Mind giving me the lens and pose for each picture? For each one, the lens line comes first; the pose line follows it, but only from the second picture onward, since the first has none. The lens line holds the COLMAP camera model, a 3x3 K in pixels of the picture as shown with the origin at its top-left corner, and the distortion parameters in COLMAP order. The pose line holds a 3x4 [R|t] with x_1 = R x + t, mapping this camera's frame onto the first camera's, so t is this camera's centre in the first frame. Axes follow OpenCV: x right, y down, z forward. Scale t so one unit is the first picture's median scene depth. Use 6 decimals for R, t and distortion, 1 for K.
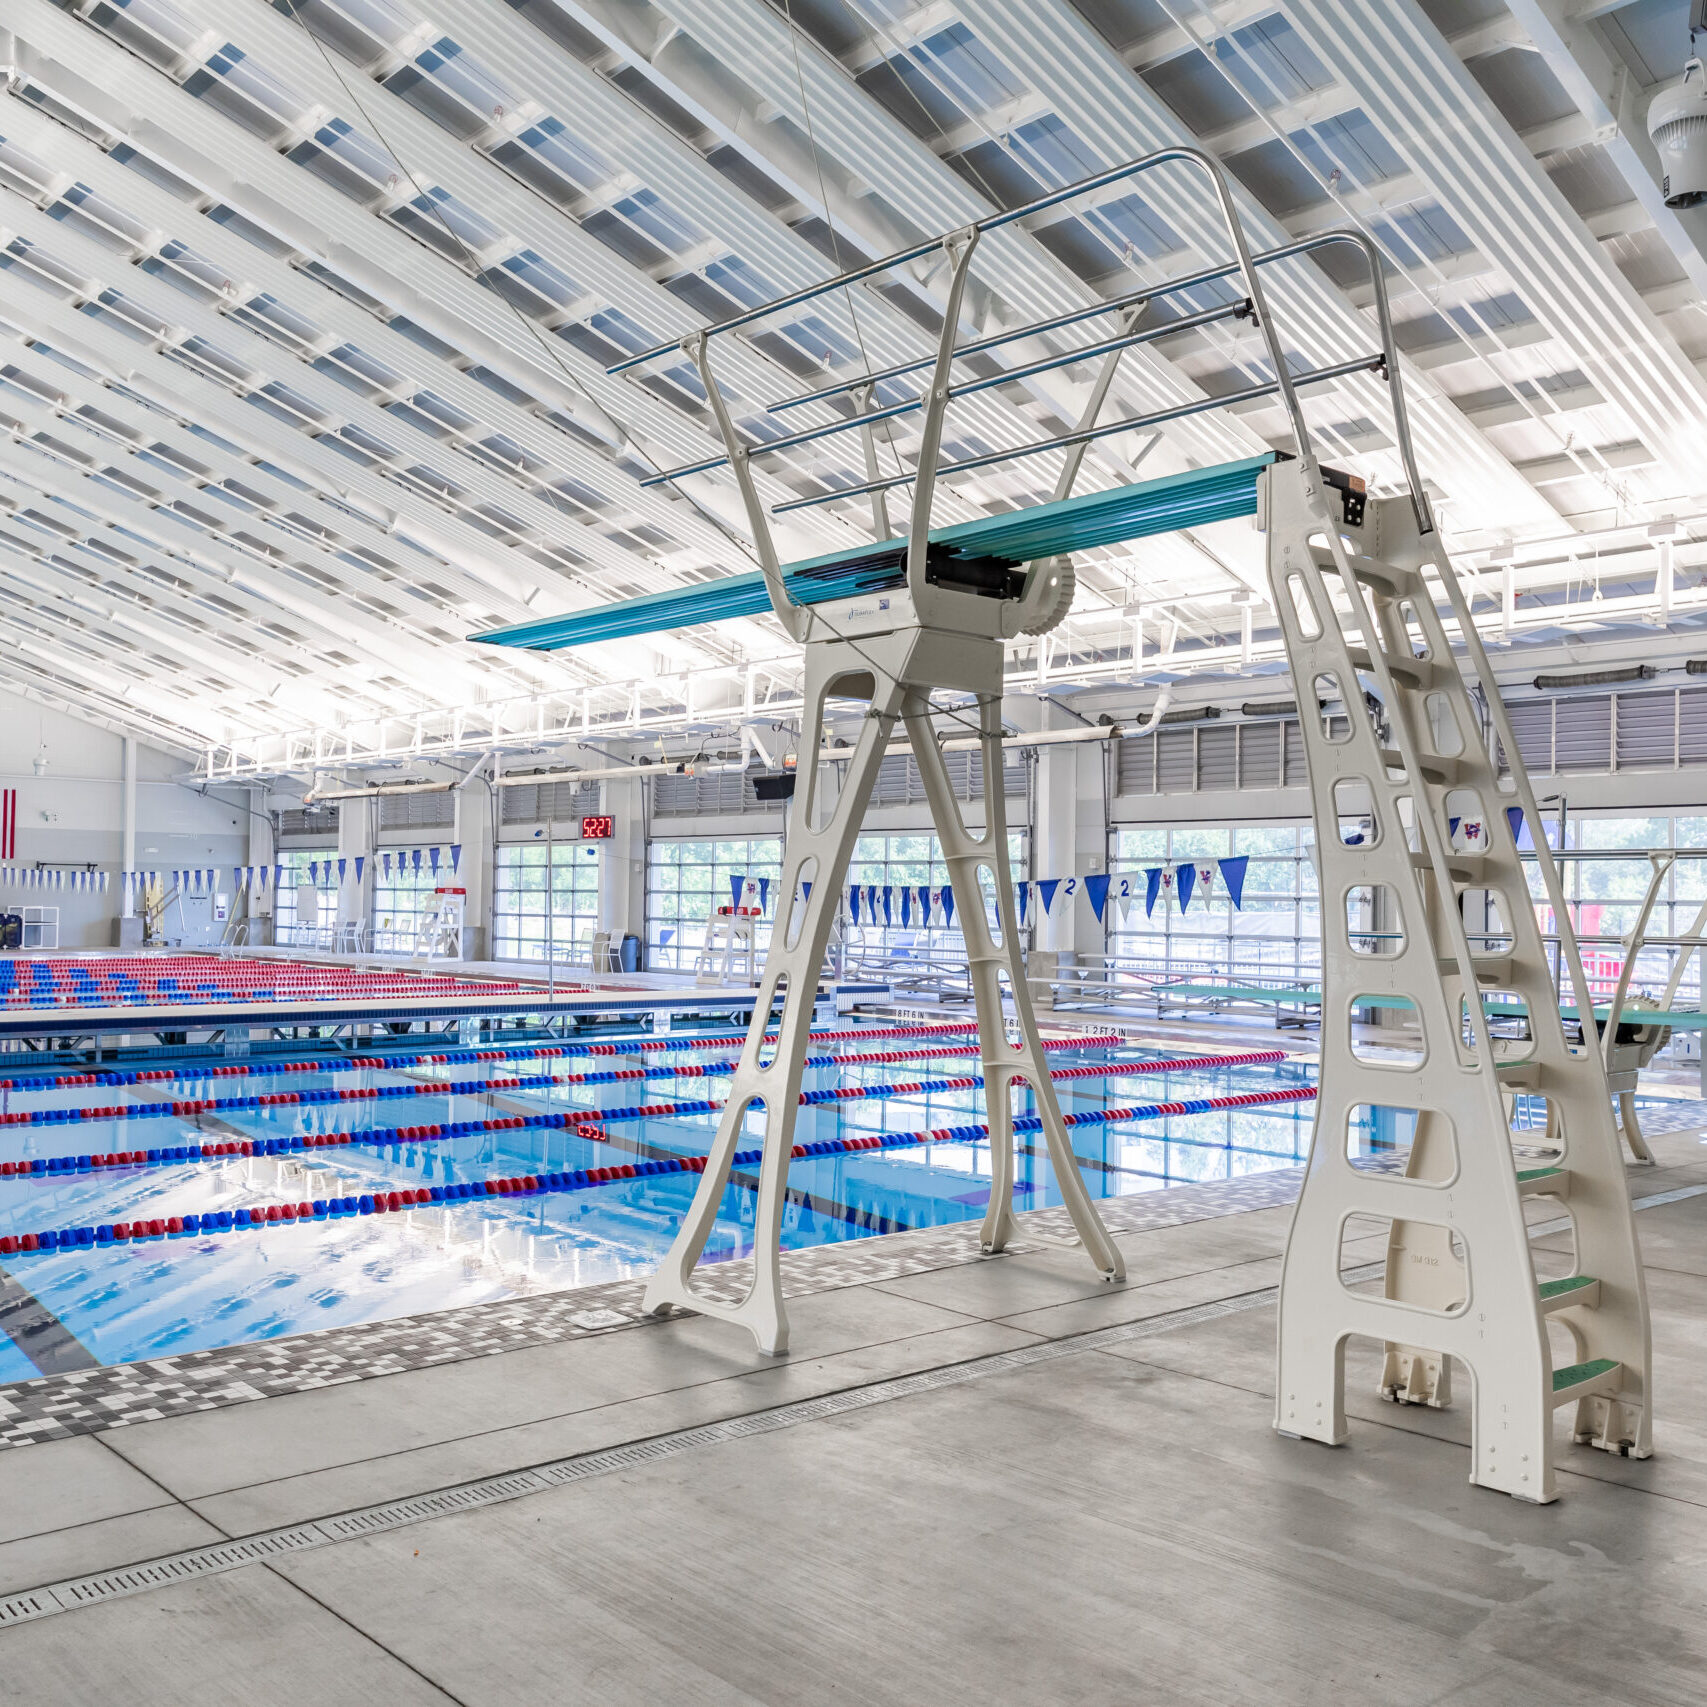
lens RADIAL K [[1702.3, 0, 853.5], [0, 1702.3, 853.5], [0, 0, 1]] dist [0.015752, 0.027235]
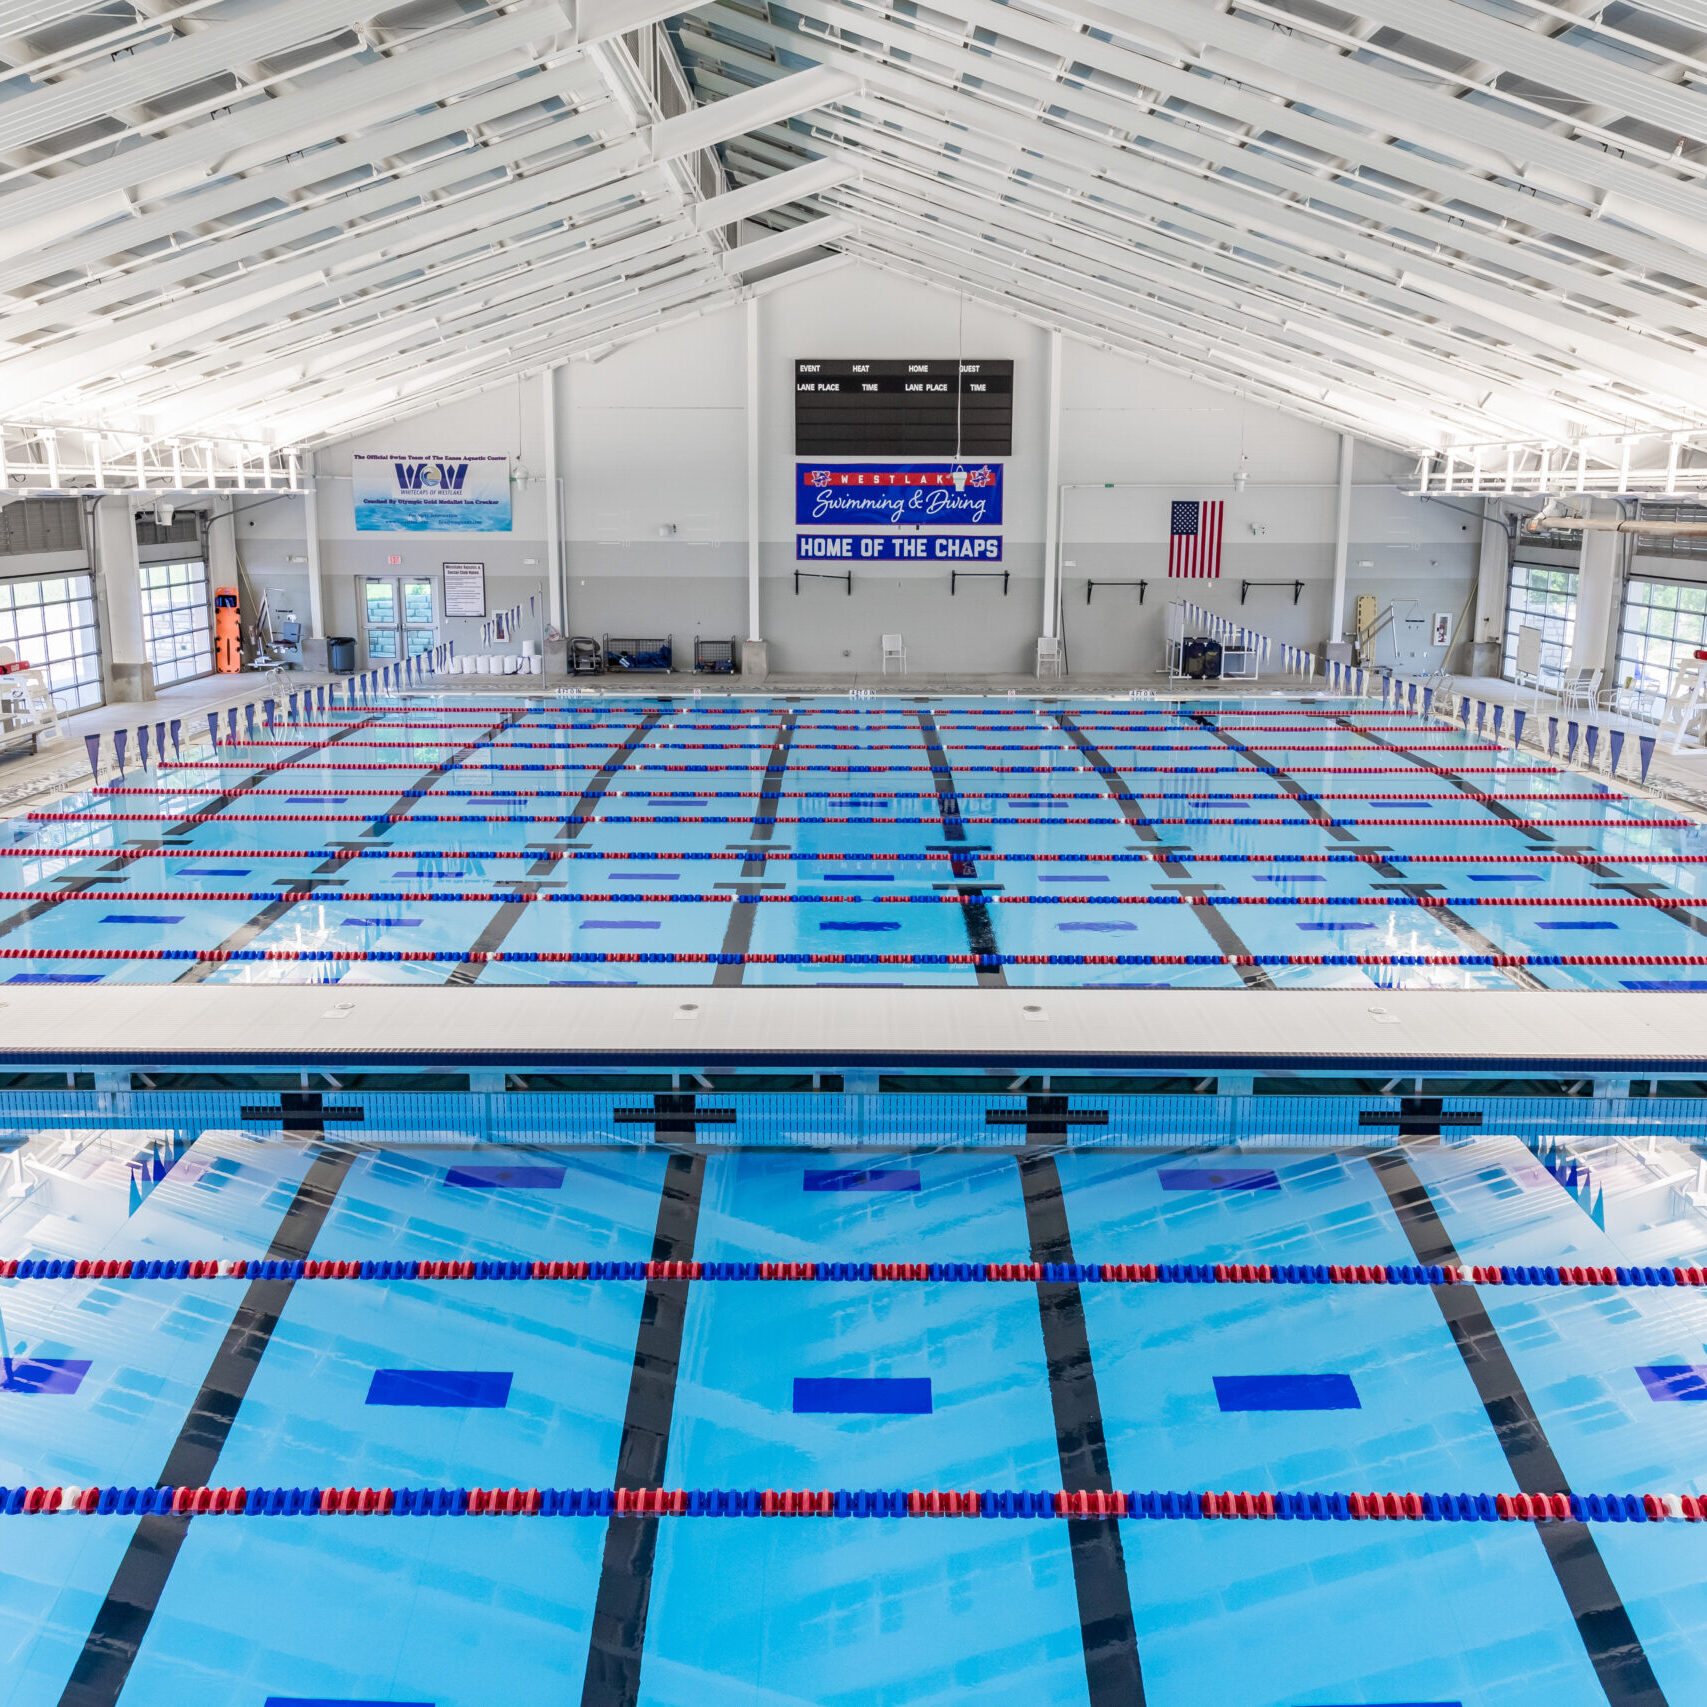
lens RADIAL K [[1702.3, 0, 853.5], [0, 1702.3, 853.5], [0, 0, 1]] dist [0.015752, 0.027235]
pose [[0.743008, 0.132887, -0.655958, -0.014093], [0.023107, 0.974413, 0.223575, -0.059534], [0.668884, -0.181276, 0.720926, 0.171539]]
